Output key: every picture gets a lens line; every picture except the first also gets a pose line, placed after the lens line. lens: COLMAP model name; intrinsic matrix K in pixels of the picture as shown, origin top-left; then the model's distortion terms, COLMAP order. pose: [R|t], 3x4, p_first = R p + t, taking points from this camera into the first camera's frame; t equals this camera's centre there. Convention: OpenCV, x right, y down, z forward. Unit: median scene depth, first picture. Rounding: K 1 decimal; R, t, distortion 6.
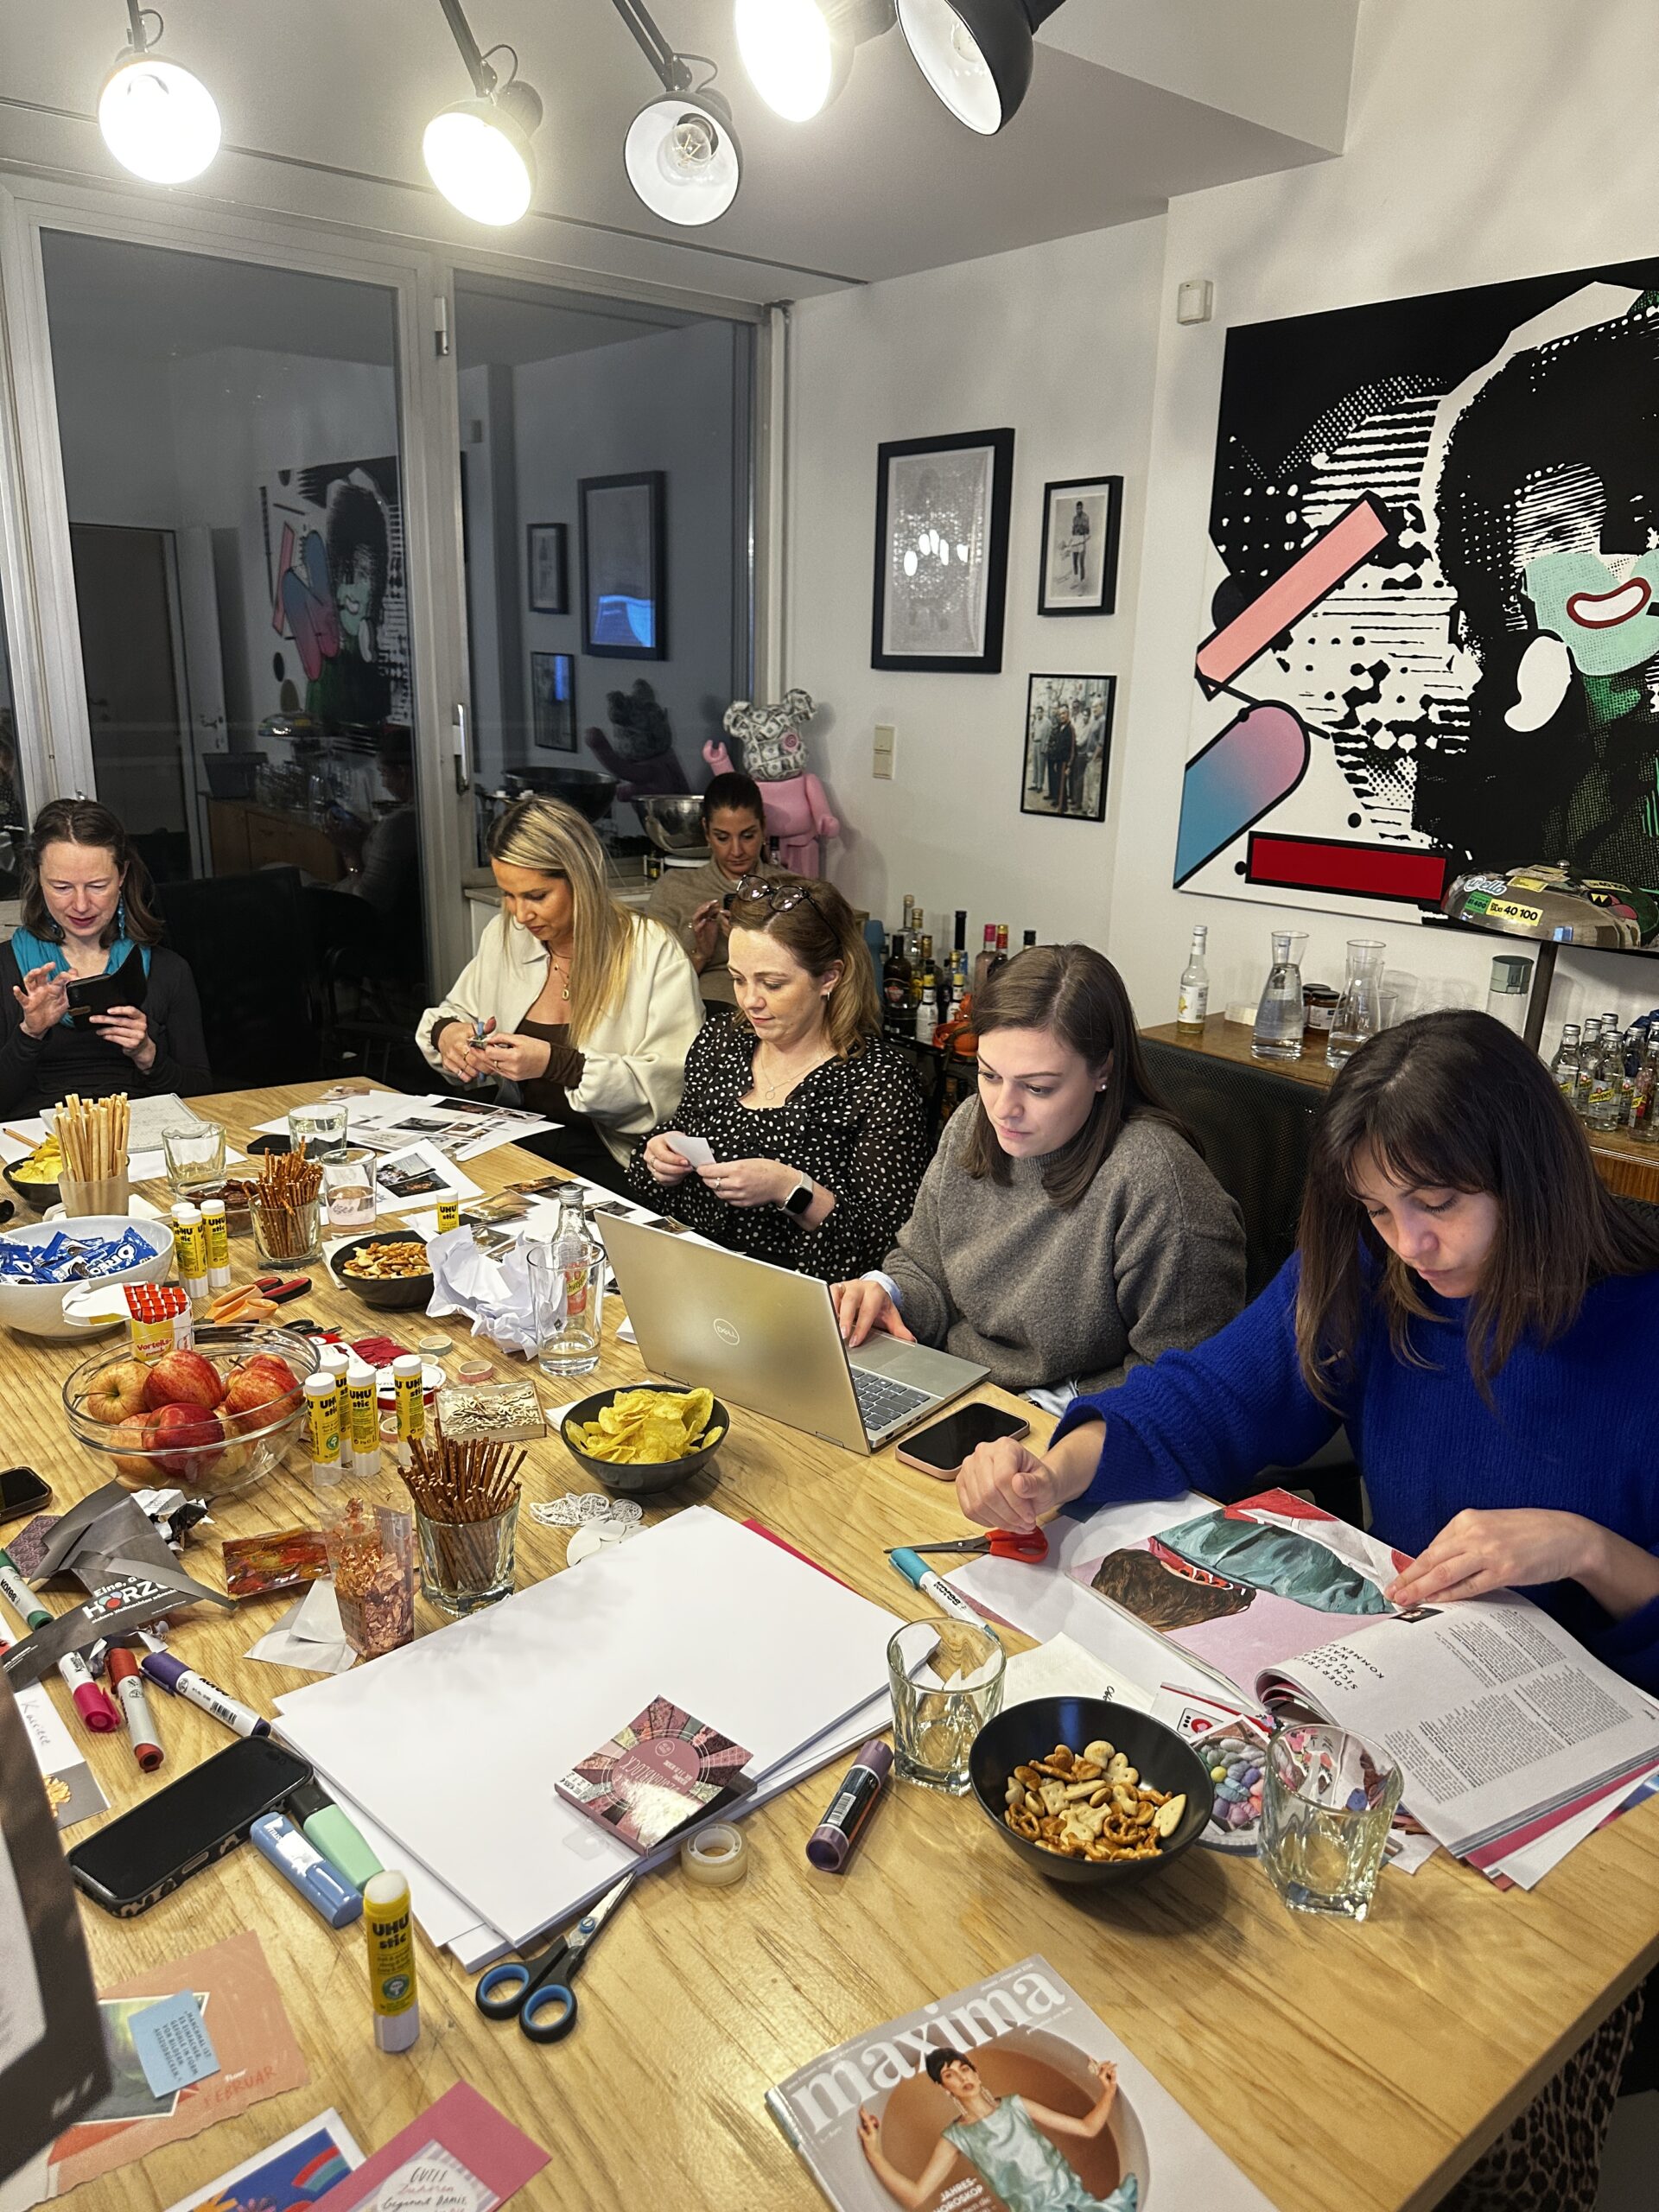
lens RADIAL K [[1544.2, 0, 825.1], [0, 1544.2, 1123.1], [0, 0, 1]] dist [0.043852, -0.053217]
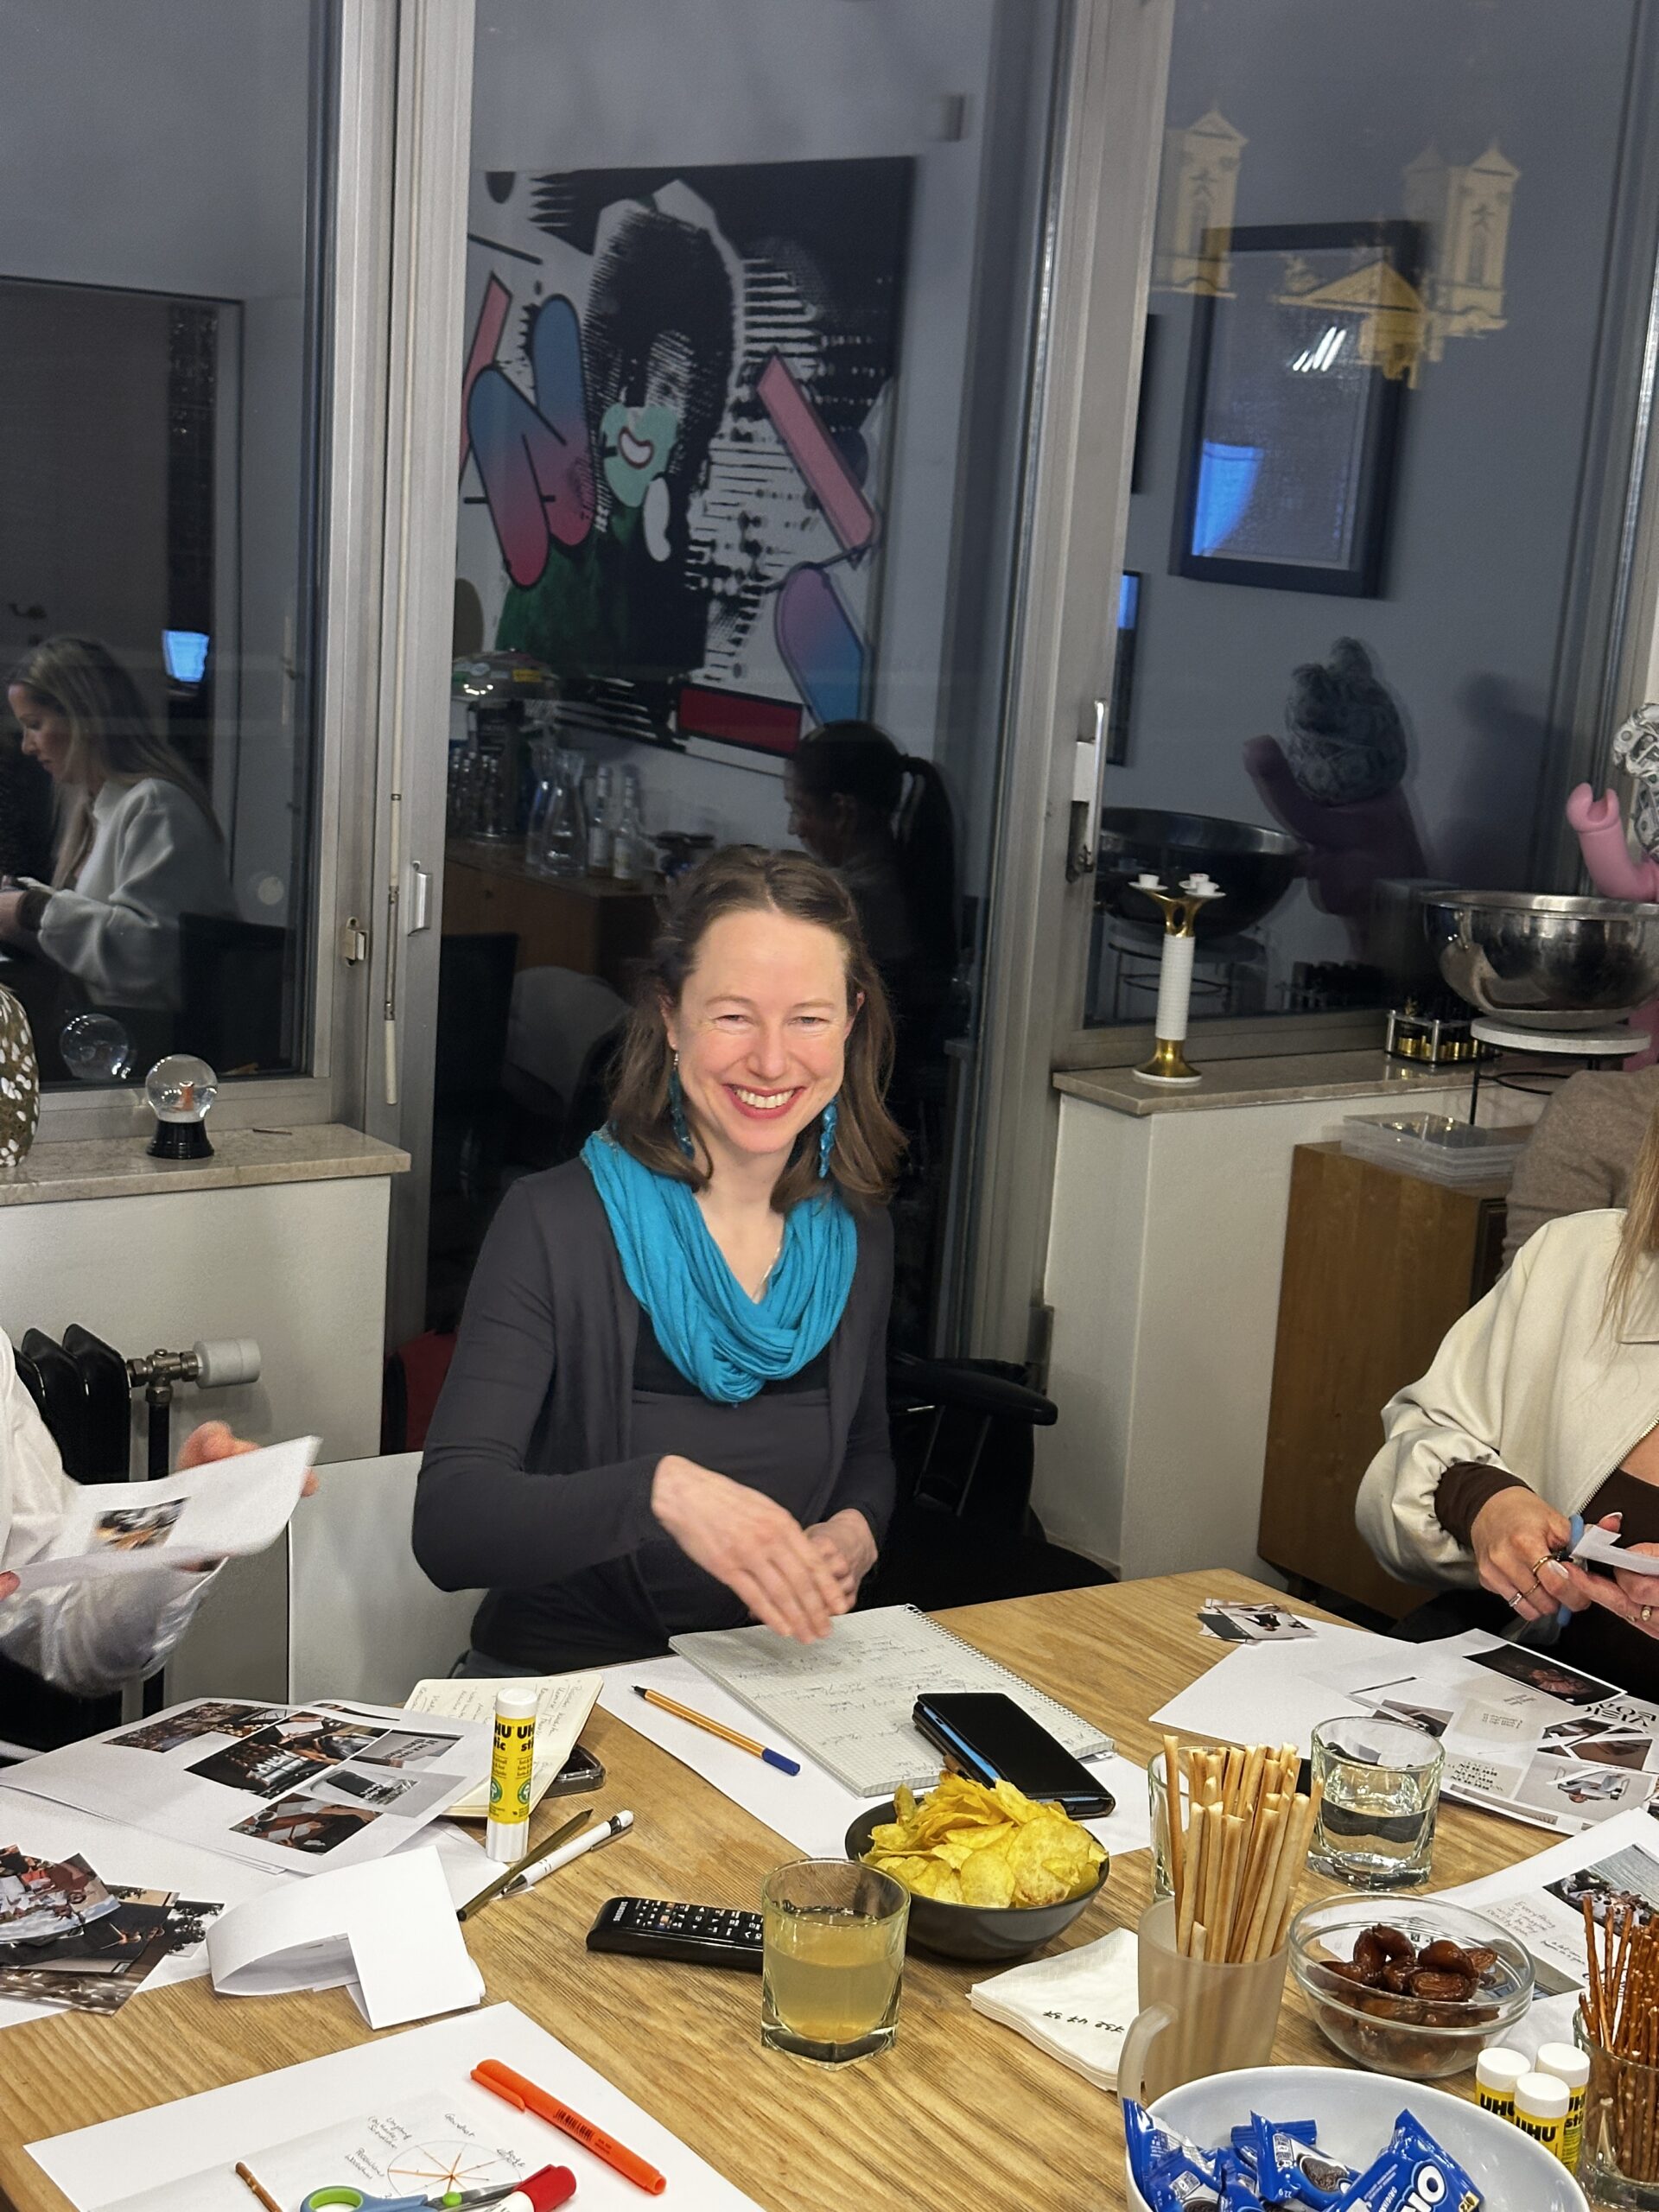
lens RADIAL K [[3039.2, 0, 756.4], [0, 3039.2, 1159.9], [0, 0, 1]] dist [0.120142, 0.000000]
pose [[0.994303, 0.060328, -0.087879, -0.755790], [-0.066944, 0.994980, -0.074390, -0.152543], [0.082950, 0.079850, 0.993350, 0.181411]]
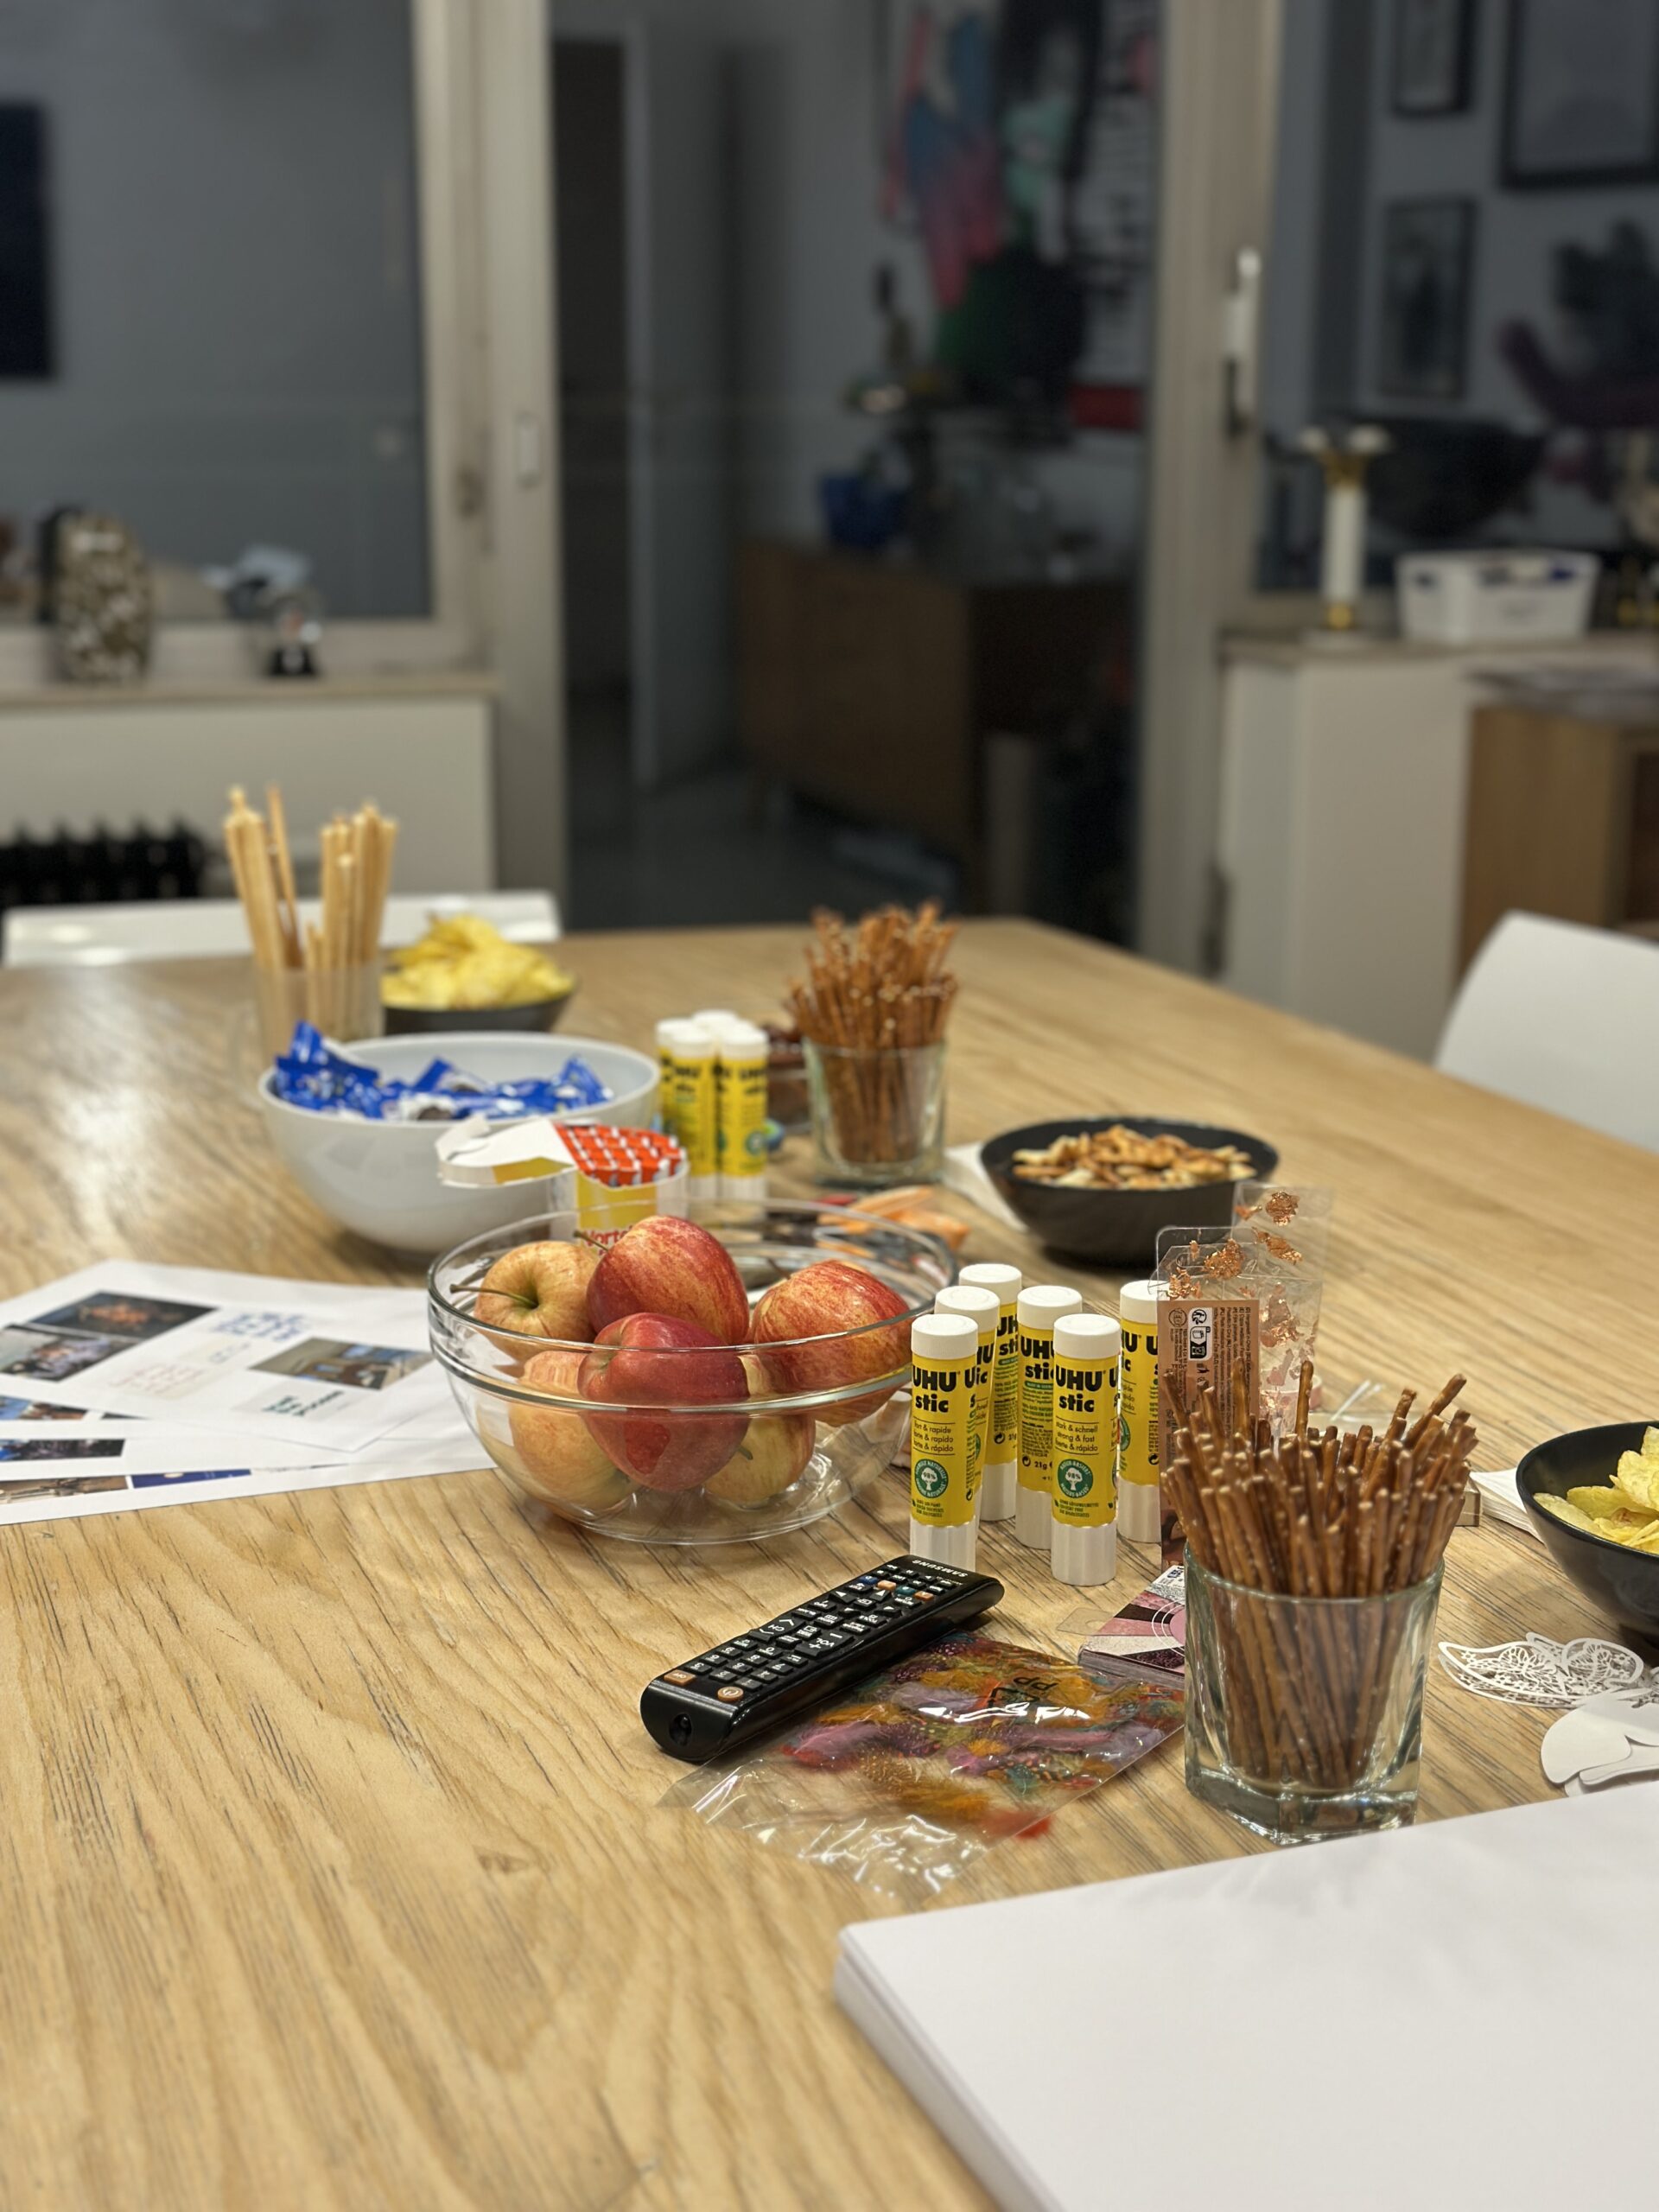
lens RADIAL K [[3039.2, 0, 840.6], [0, 3039.2, 1141.9], [0, 0, 1]] dist [0.120142, 0.000000]
pose [[0.945517, 0.058700, -0.320236, -0.093168], [-0.074723, 0.996481, -0.037966, 0.163341], [0.316881, 0.059827, 0.946577, 0.193105]]
